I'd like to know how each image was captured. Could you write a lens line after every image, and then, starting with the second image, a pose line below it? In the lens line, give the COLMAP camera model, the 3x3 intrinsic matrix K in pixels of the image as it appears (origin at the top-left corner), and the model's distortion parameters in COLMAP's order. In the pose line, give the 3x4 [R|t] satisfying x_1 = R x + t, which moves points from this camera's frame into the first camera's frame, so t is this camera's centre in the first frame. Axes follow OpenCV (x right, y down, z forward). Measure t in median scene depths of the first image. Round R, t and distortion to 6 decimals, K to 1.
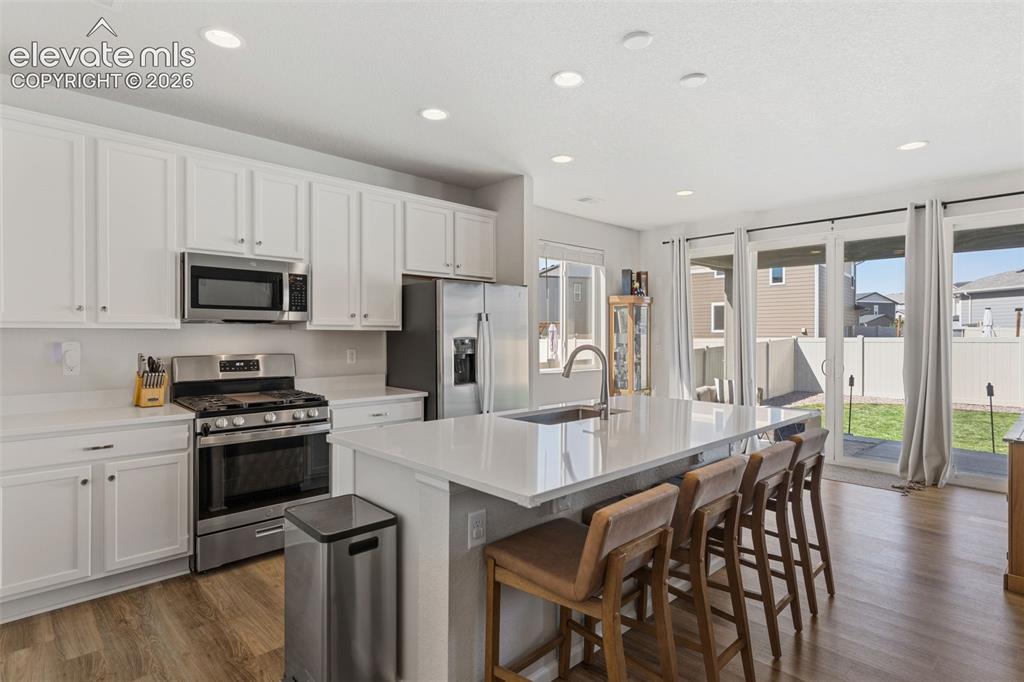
lens RADIAL K [[508.3, 0, 531.2], [0, 508.3, 334.7], [0, 0, 1]] dist [0.020650, 0.001017]
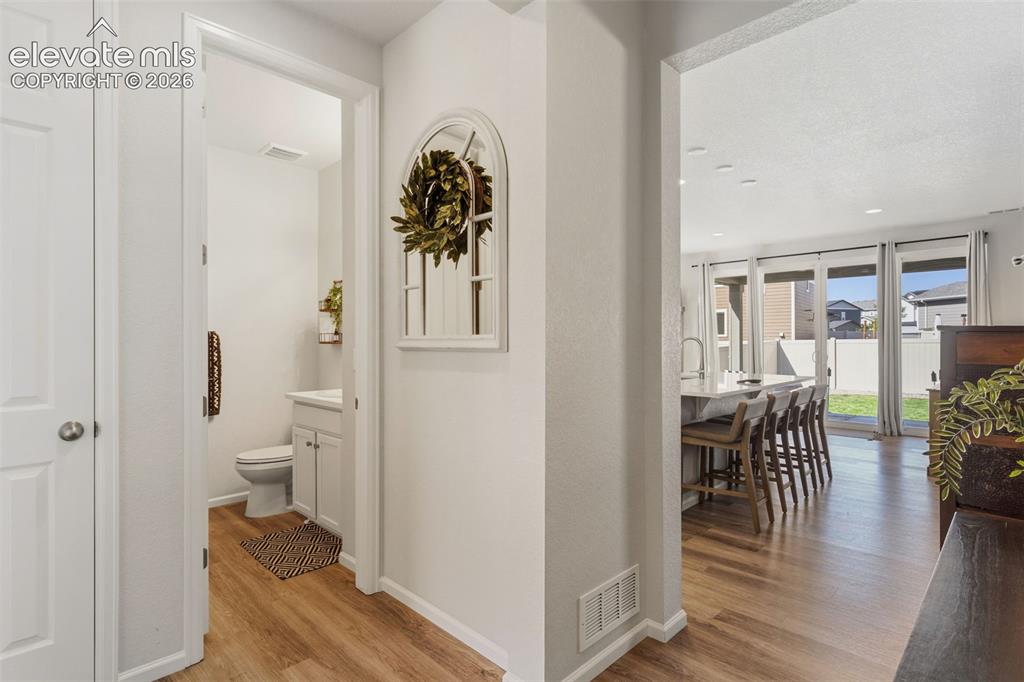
lens RADIAL K [[508.3, 0, 516.4], [0, 508.3, 337.6], [0, 0, 1]] dist [0.020650, 0.001017]
pose [[0.999655, -0.004193, 0.025910, -0.278704], [0.004411, 0.999955, -0.008377, 0.018892], [-0.025874, 0.008489, 0.999629, -0.381168]]
